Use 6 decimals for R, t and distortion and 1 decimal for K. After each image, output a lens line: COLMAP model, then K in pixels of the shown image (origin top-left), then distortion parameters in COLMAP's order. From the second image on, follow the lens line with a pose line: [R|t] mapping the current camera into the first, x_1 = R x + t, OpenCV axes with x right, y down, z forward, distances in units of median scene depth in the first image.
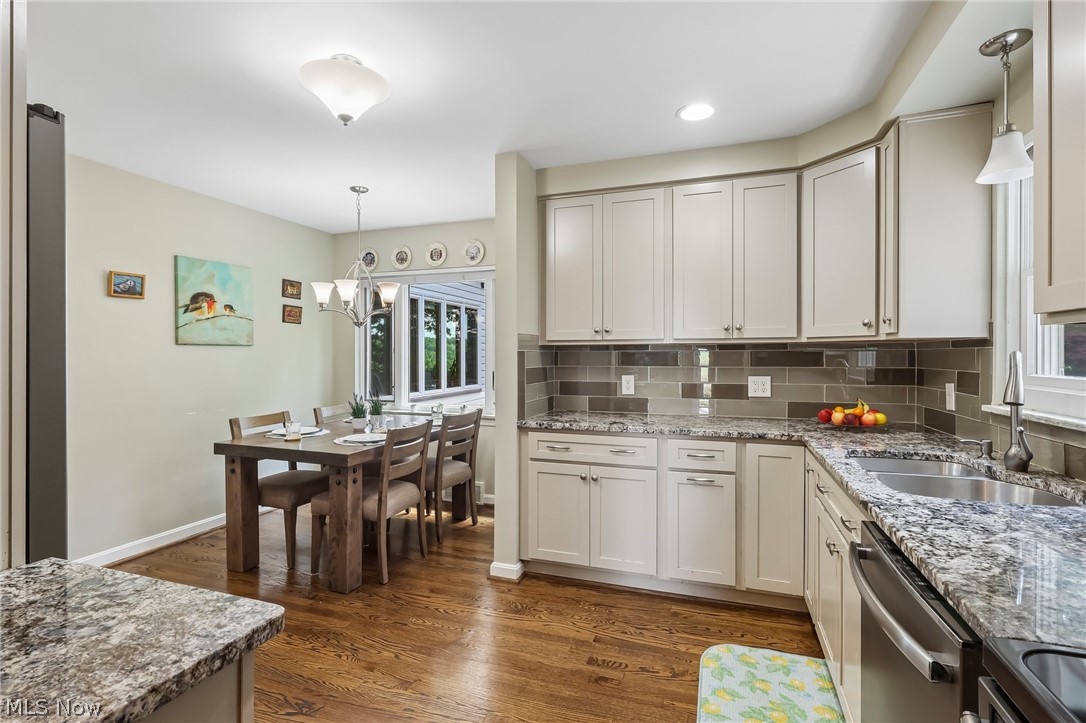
lens RADIAL K [[524.7, 0, 539.3], [0, 524.7, 353.9], [0, 0, 1]] dist [-0.003313, 0.000048]
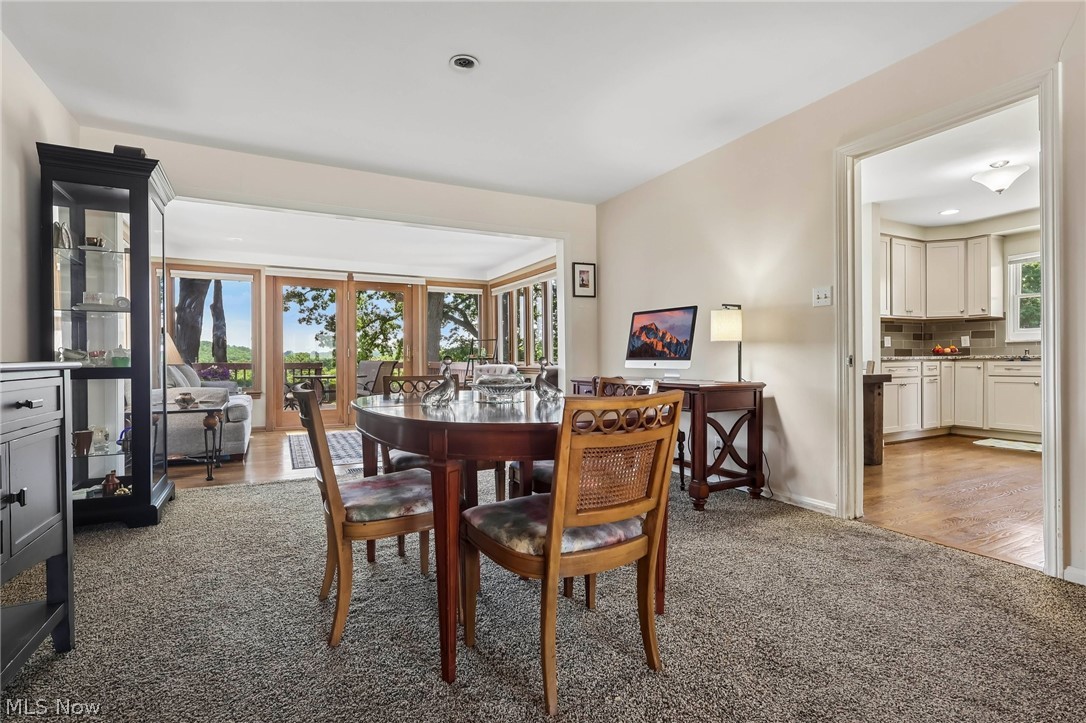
lens RADIAL K [[524.7, 0, 539.3], [0, 524.7, 353.9], [0, 0, 1]] dist [-0.003313, 0.000048]
pose [[0.686820, -0.002058, 0.726825, -2.424548], [0.008853, 0.999946, -0.005534, 0.132977], [-0.726774, 0.010235, 0.686800, 0.712822]]
